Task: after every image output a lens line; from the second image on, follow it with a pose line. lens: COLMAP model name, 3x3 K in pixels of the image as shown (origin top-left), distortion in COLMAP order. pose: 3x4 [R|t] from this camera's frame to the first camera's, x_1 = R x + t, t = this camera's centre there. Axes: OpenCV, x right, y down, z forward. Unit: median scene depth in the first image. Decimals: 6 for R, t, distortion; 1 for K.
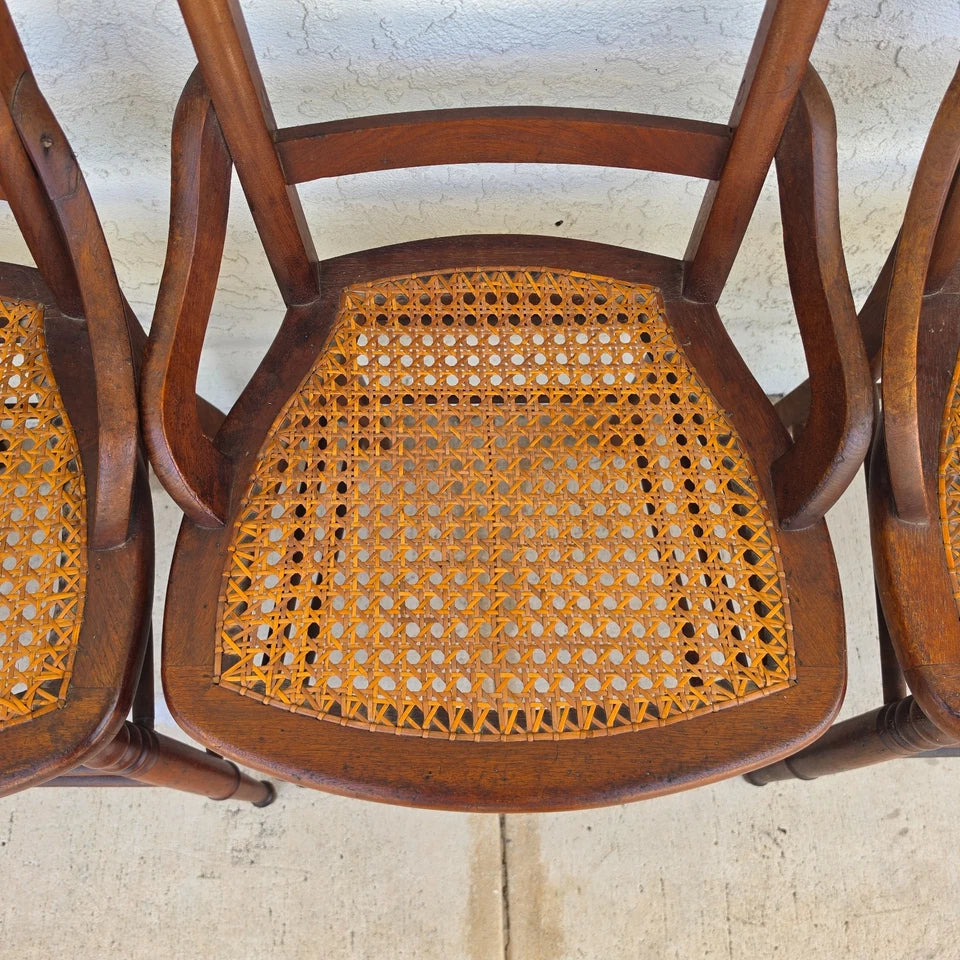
lens RADIAL K [[896.4, 0, 477.8], [0, 896.4, 486.3], [0, 0, 1]] dist [0.095846, -0.184966]
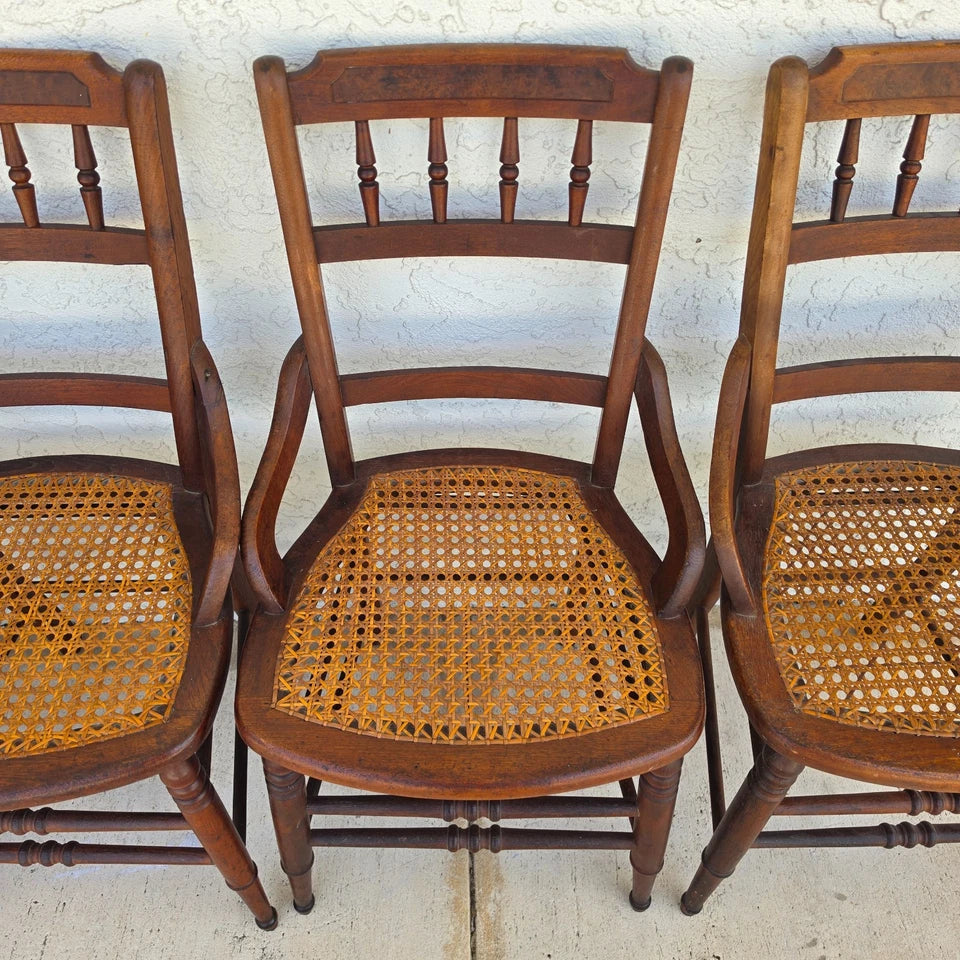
lens RADIAL K [[882.6, 0, 468.5], [0, 882.6, 464.9], [0, 0, 1]] dist [0.093463, -0.161439]
pose [[0.999906, 0.013565, 0.001863, 0.016710], [-0.011855, 0.925803, -0.377820, 0.375688], [-0.006850, 0.377763, 0.925877, -0.456223]]
